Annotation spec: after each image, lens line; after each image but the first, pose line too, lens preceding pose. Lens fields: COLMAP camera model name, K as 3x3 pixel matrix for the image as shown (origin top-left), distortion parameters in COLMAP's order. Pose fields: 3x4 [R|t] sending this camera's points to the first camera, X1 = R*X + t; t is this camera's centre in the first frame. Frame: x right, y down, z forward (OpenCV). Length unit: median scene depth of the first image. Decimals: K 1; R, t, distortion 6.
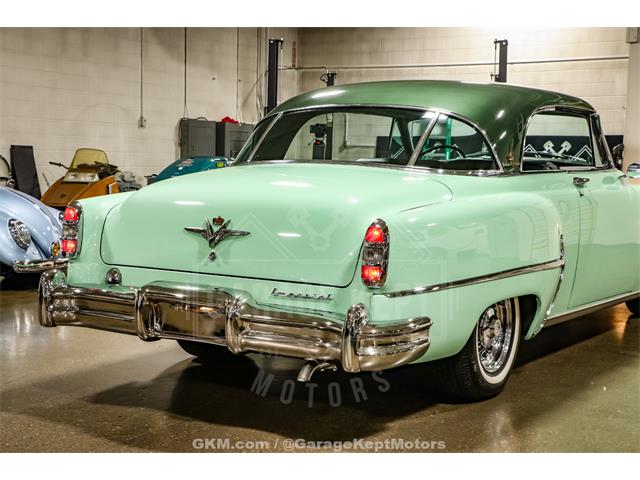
lens RADIAL K [[1043.5, 0, 320.0], [0, 1043.5, 240.0], [0, 0, 1]] dist [0.198656, 0.116802]
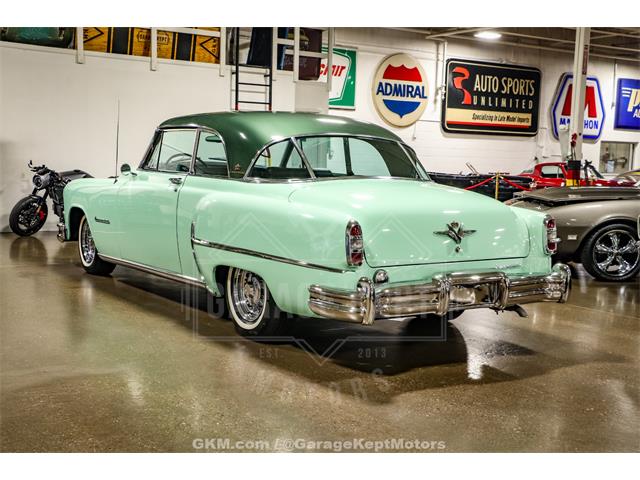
lens RADIAL K [[874.0, 0, 337.7], [0, 874.0, 240.7], [0, 0, 1]] dist [0.038397, 0.082740]
pose [[0.367433, -0.100096, 0.924648, -1.087364], [0.053504, 0.994820, 0.086432, -0.092883], [-0.928510, 0.017714, 0.370885, 0.609723]]
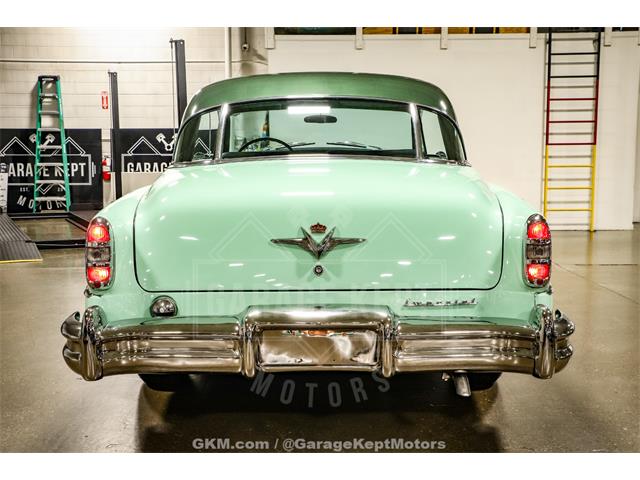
lens RADIAL K [[874.0, 0, 337.7], [0, 874.0, 240.7], [0, 0, 1]] dist [0.038397, 0.082740]
pose [[0.836113, -0.082154, 0.542371, -0.410619], [0.066568, 0.996610, 0.048338, -0.036284], [-0.544504, -0.004312, 0.838747, 0.333810]]
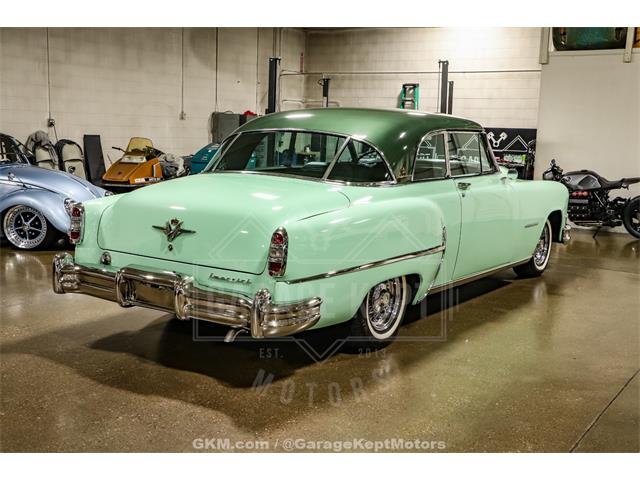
lens RADIAL K [[790.9, 0, 320.0], [0, 790.9, 240.0], [0, 0, 1]] dist [0.020524, 0.054270]
pose [[0.999390, 0.014192, -0.031923, 0.108226], [-0.012174, 0.997968, 0.062548, -0.052770], [0.032746, -0.062121, 0.997531, -0.022134]]
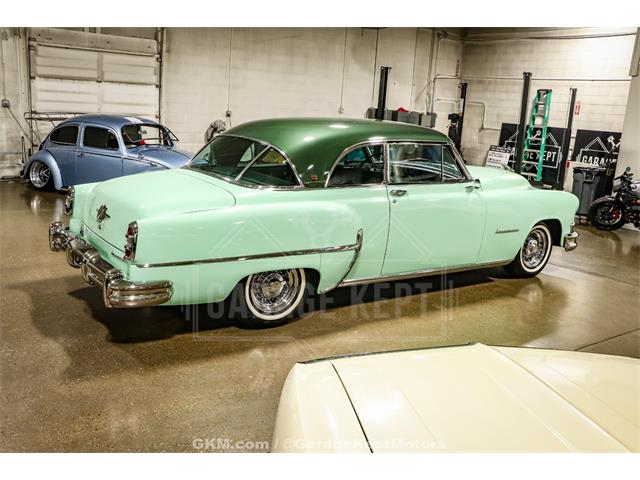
lens RADIAL K [[626.2, 0, 320.0], [0, 626.2, 240.0], [0, 0, 1]] dist [-0.116121, 0.190897]
pose [[0.918377, 0.121637, -0.376547, 0.545981], [-0.074161, 0.987629, 0.138162, -0.115679], [0.388694, -0.098959, 0.916037, 0.153371]]
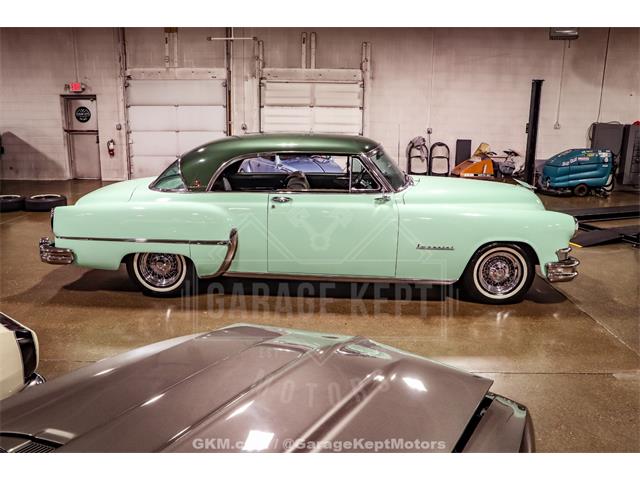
lens RADIAL K [[585.1, 0, 320.0], [0, 585.1, 240.0], [0, 0, 1]] dist [-0.225434, 0.303308]
pose [[0.475986, 0.183770, -0.860039, 1.208657], [-0.068870, 0.982710, 0.171866, -0.172730], [0.876752, -0.022575, 0.480412, 0.693069]]
